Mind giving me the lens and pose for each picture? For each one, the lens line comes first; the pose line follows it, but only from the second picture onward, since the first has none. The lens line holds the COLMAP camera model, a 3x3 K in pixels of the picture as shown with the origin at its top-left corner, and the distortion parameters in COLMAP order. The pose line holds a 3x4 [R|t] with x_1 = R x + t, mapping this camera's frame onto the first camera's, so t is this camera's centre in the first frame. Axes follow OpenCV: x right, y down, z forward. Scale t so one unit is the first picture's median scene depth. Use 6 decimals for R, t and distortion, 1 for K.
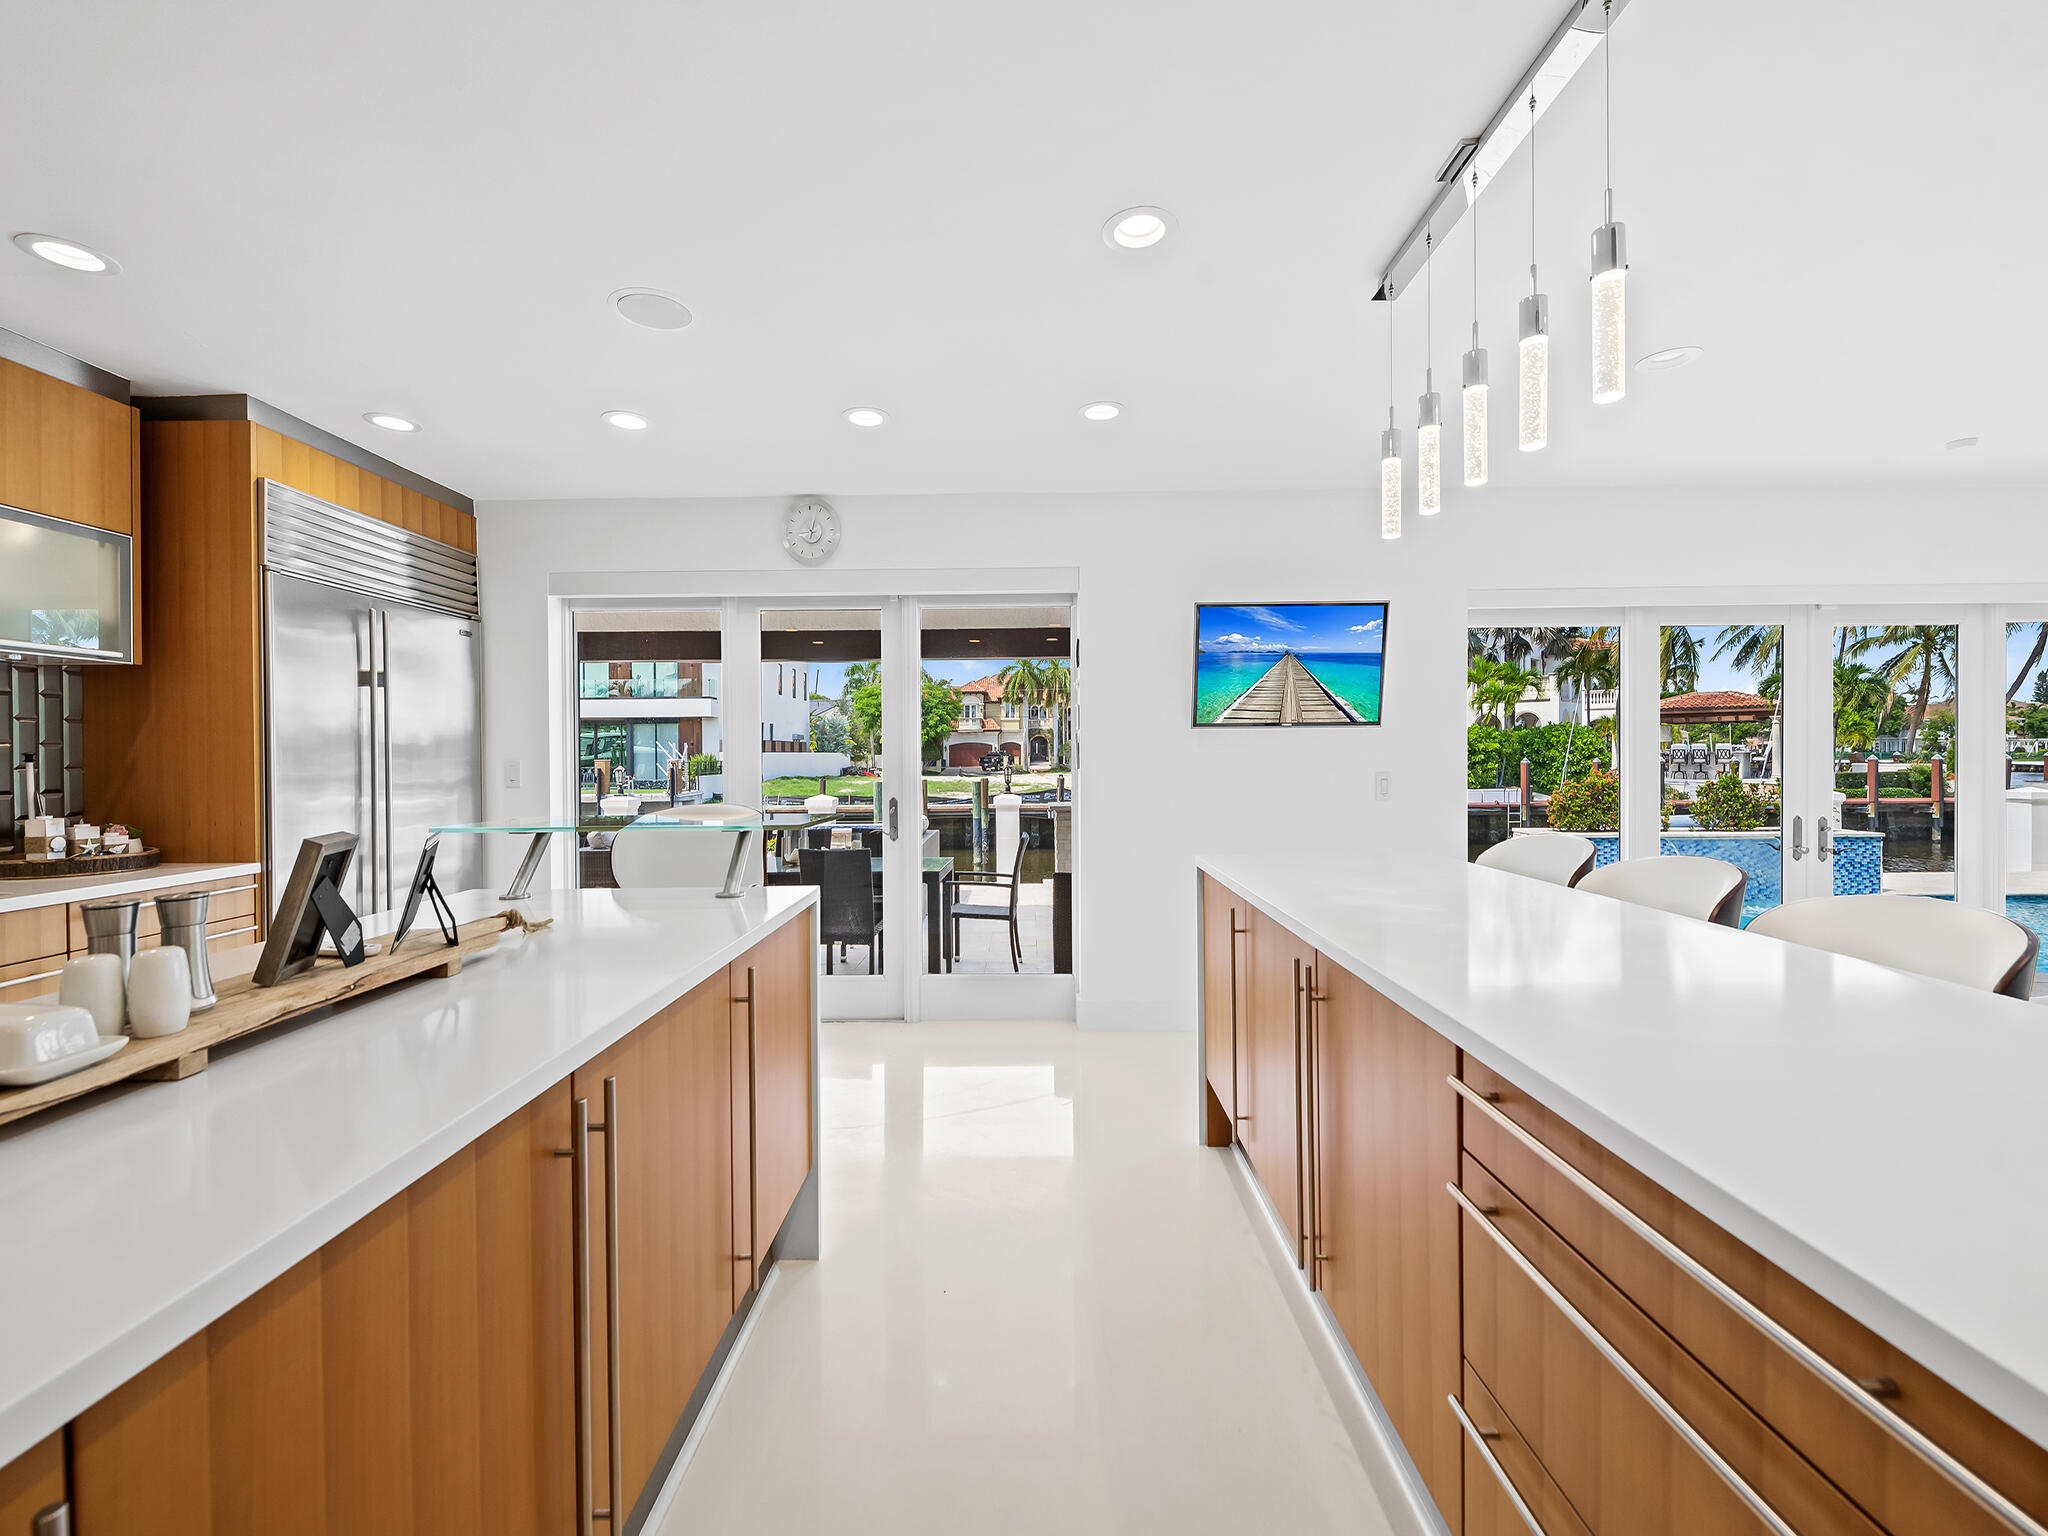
lens RADIAL K [[850.4, 0, 1024.0], [0, 850.4, 768.0], [0, 0, 1]] dist [-0.000605, -0.000305]
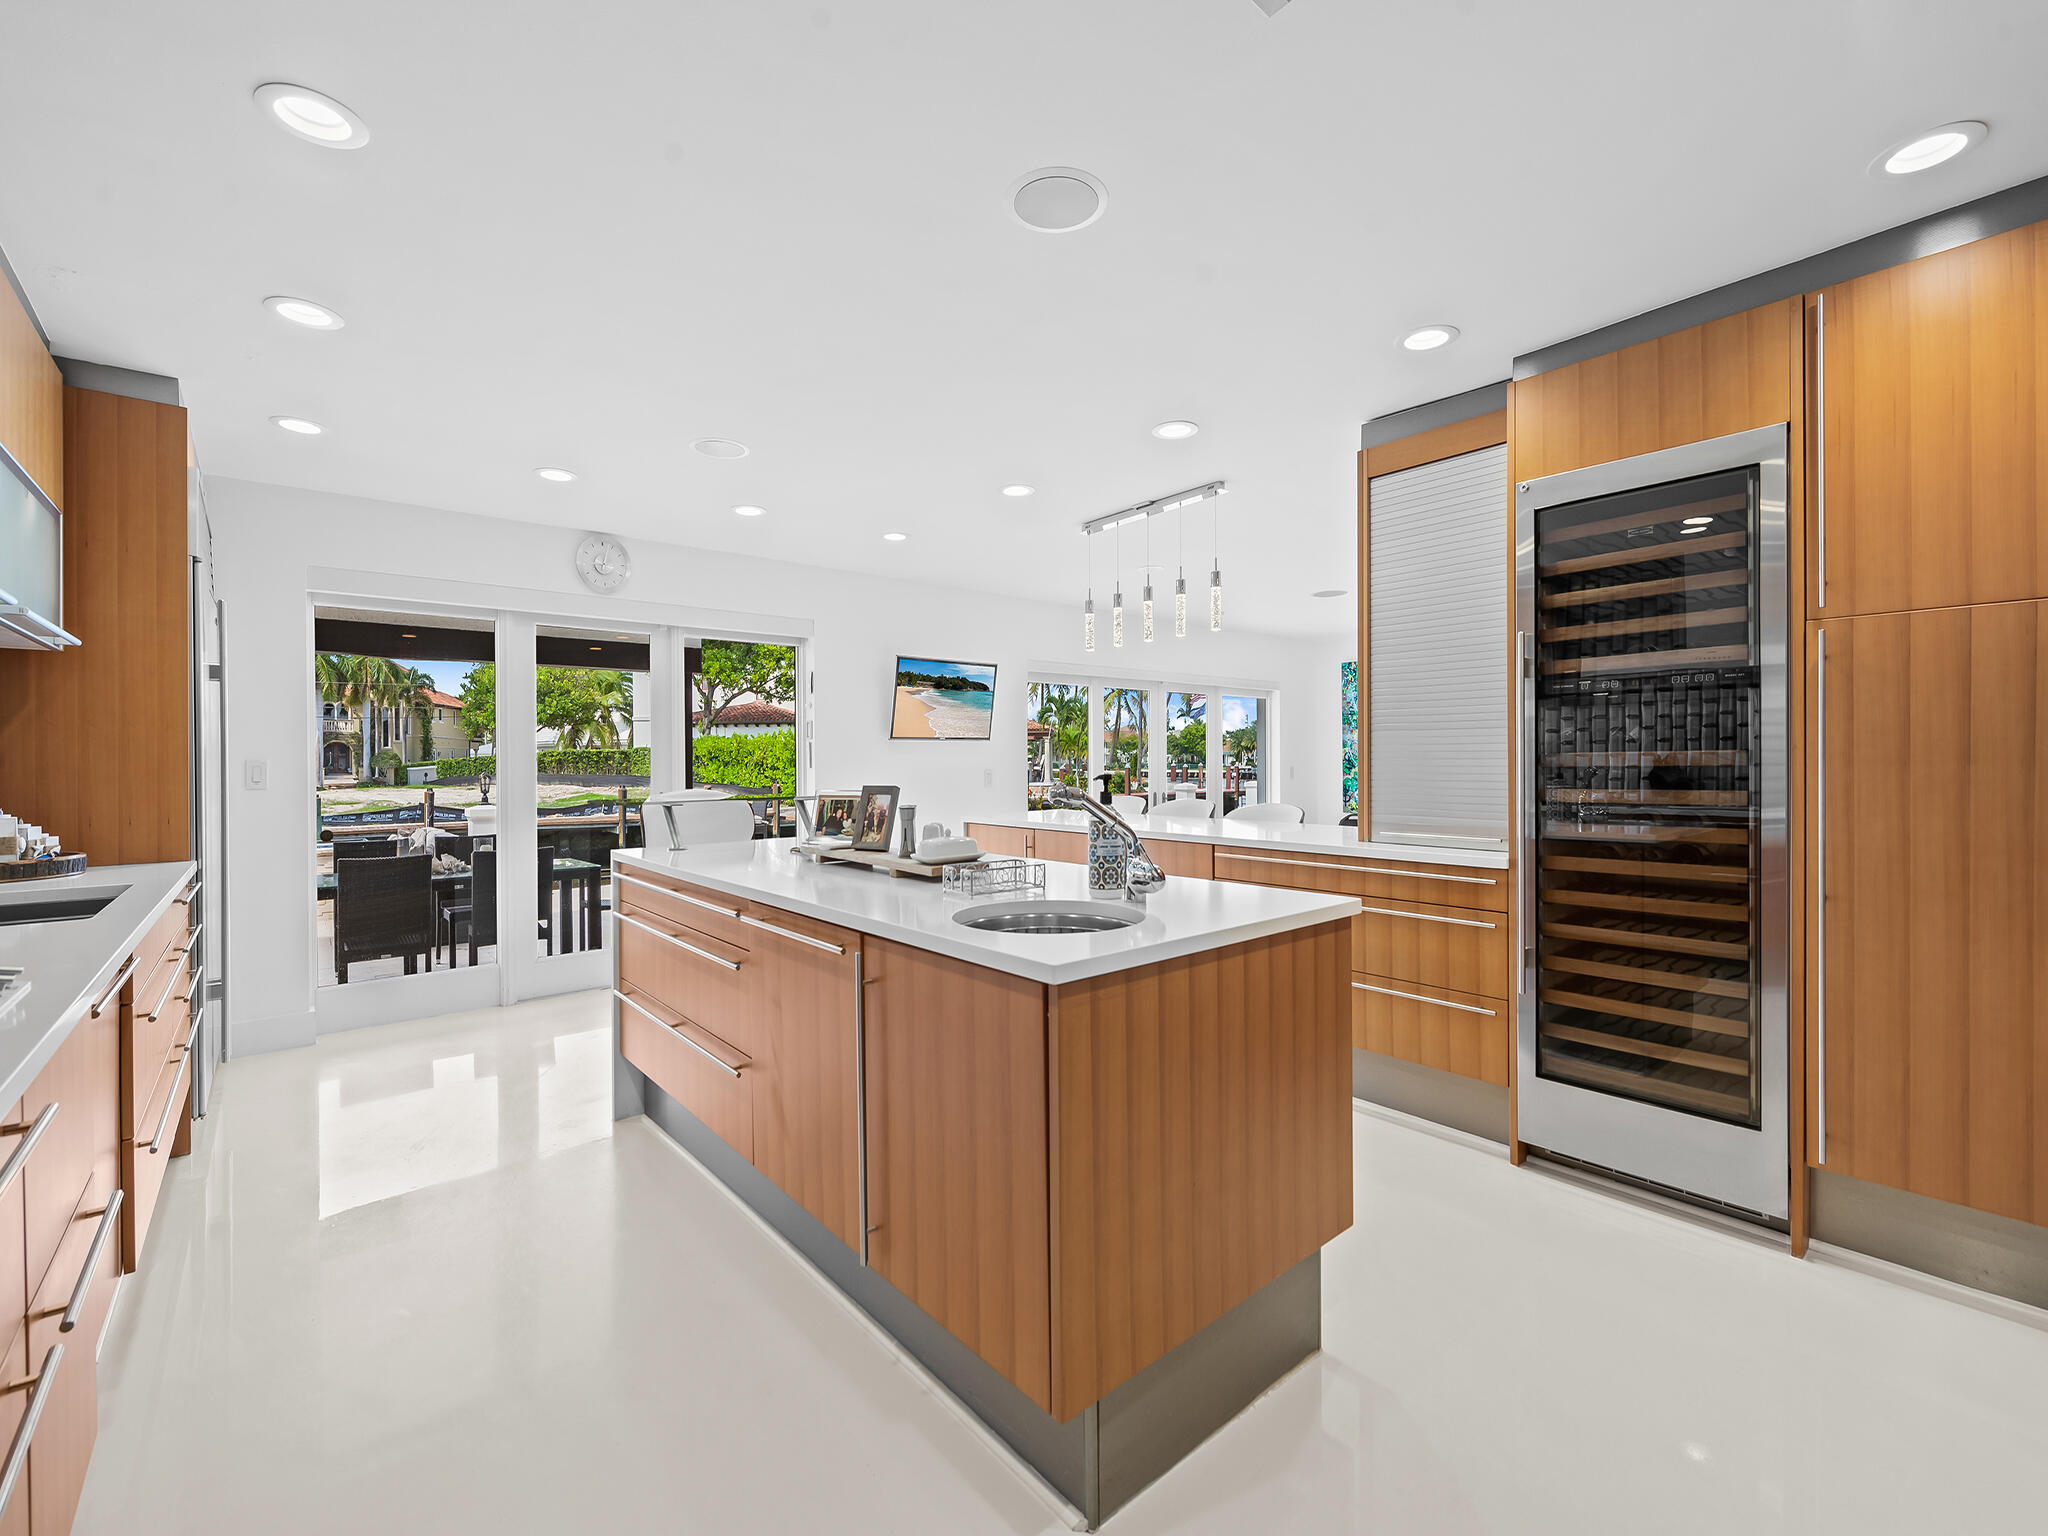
lens RADIAL K [[867.2, 0, 1023.4], [0, 867.2, 761.0], [0, 0, 1]] dist [-0.000480, -0.000108]
pose [[0.752783, 0.002504, 0.658264, -0.371146], [0.011631, 0.999786, -0.017105, 0.011003], [-0.658166, 0.020533, 0.752593, -0.165185]]
